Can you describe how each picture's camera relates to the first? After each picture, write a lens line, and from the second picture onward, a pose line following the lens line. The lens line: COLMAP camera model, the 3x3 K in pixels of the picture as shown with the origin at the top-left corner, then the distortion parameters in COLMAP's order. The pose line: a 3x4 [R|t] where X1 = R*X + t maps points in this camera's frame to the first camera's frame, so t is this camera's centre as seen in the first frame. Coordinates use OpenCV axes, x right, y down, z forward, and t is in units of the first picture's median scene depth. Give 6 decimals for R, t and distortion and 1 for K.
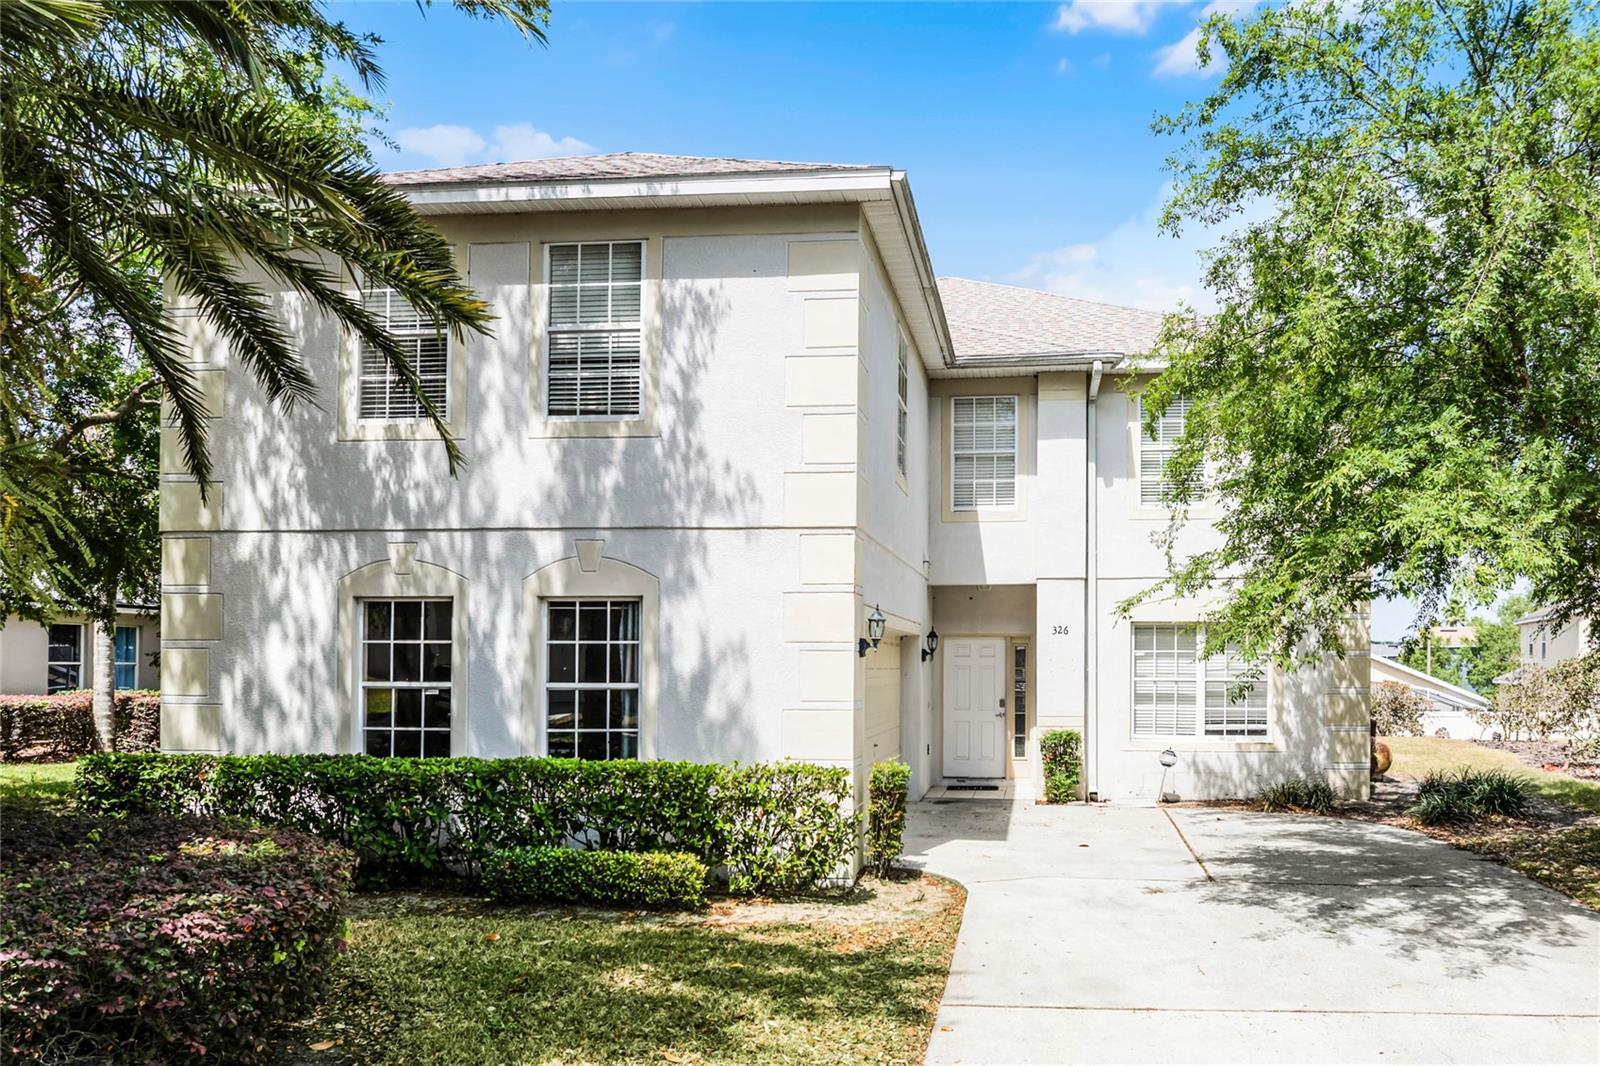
lens RADIAL K [[1222.7, 0, 920.7], [0, 1222.7, 646.2], [0, 0, 1]] dist [-0.021303, 0.000353]
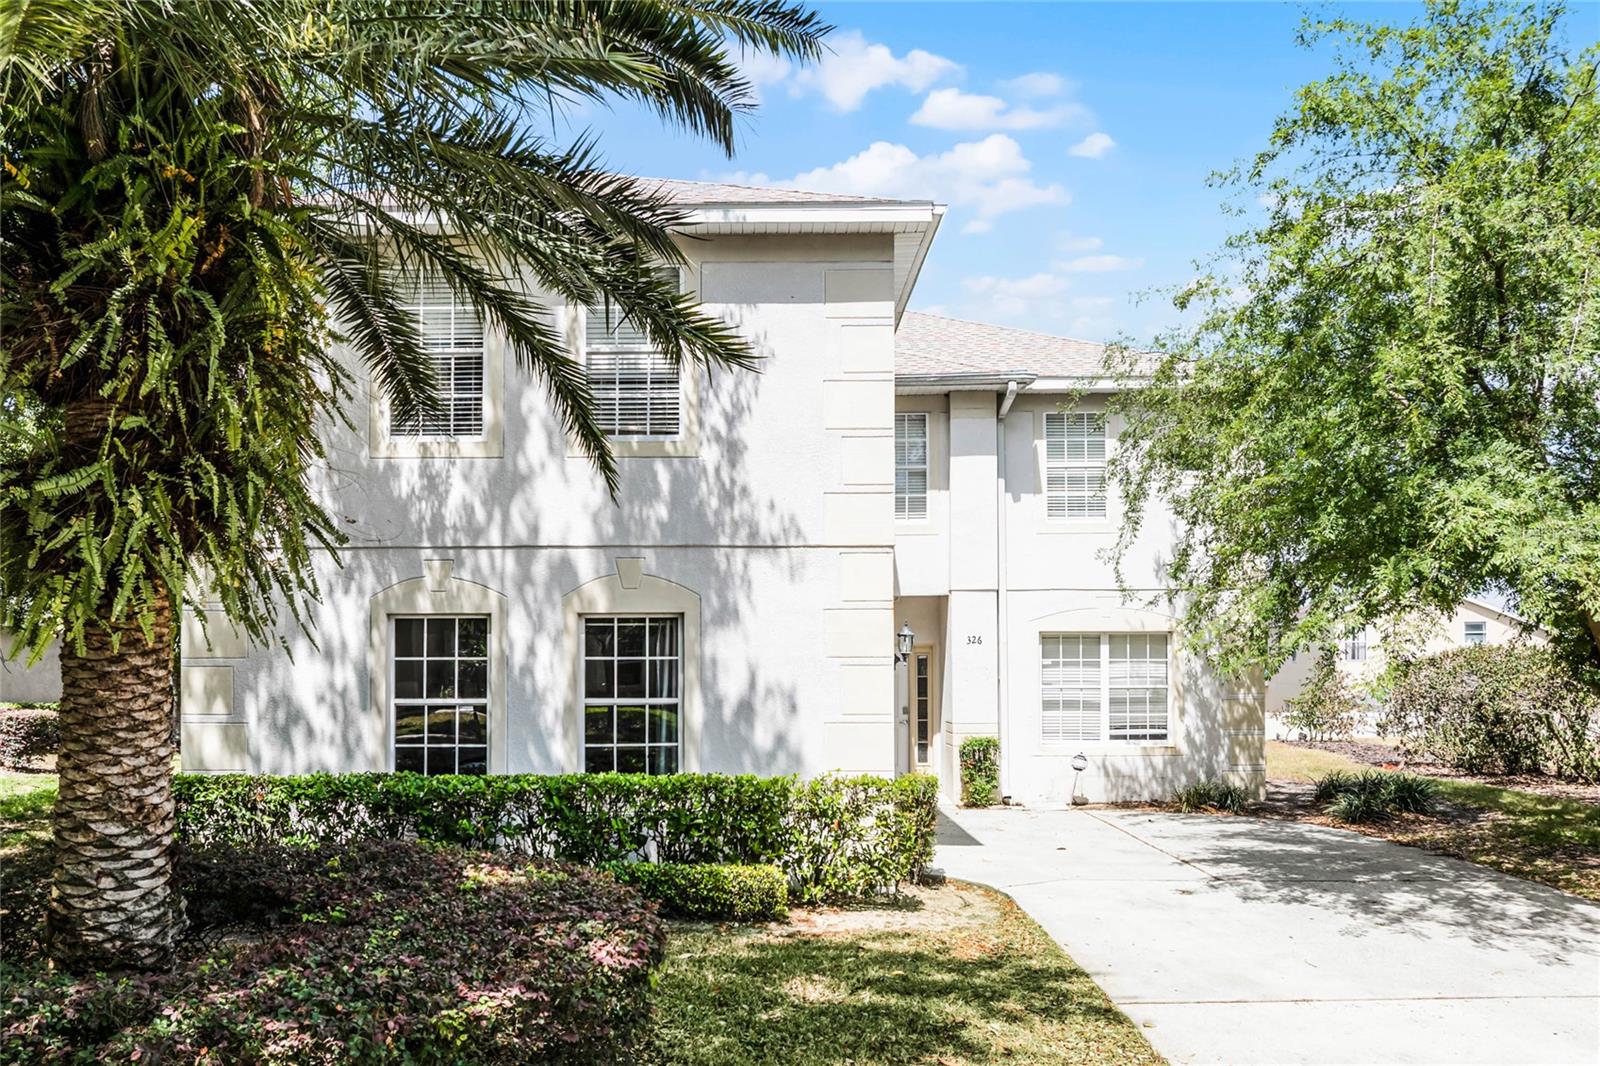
lens RADIAL K [[1222.7, 0, 726.6], [0, 1222.7, 636.5], [0, 0, 1]] dist [-0.021303, 0.000353]
pose [[0.996188, -0.002880, 0.087188, -0.277969], [0.003558, 0.999965, -0.007628, -0.013420], [-0.087163, 0.007909, 0.996163, -0.020708]]
